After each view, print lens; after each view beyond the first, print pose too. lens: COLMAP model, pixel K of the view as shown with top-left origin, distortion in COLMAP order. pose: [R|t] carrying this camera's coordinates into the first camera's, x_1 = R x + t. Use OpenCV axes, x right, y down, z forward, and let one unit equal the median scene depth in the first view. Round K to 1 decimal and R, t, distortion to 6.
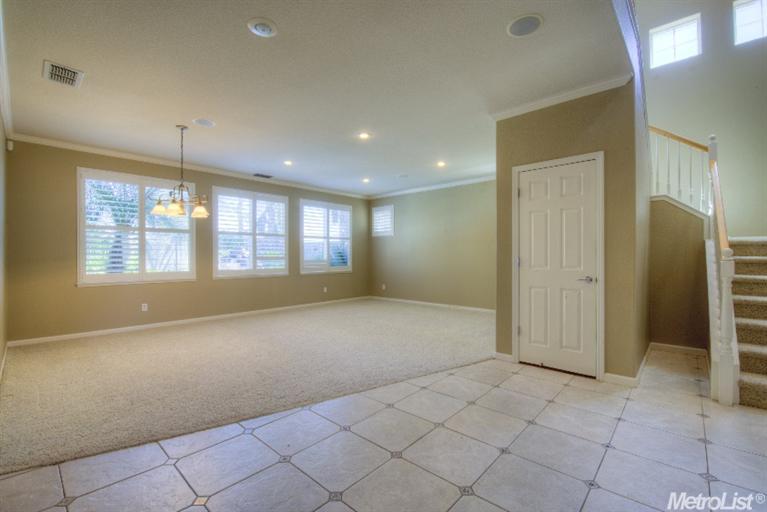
lens RADIAL K [[334.7, 0, 386.2], [0, 334.7, 255.3], [0, 0, 1]] dist [-0.009241, -0.005321]
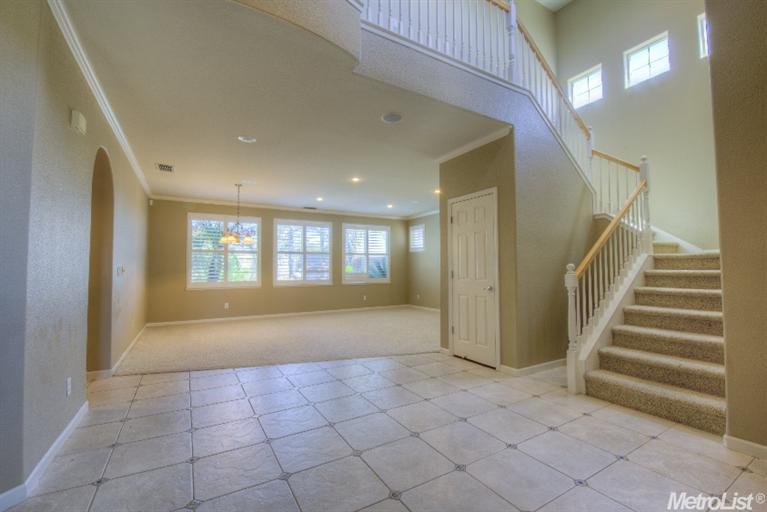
lens RADIAL K [[334.7, 0, 383.5], [0, 334.7, 255.9], [0, 0, 1]] dist [-0.009241, -0.005321]
pose [[0.955533, -0.014106, -0.294545, 0.380307], [0.003377, 0.999313, -0.036902, -0.003837], [0.294863, 0.034267, 0.954925, -0.203001]]
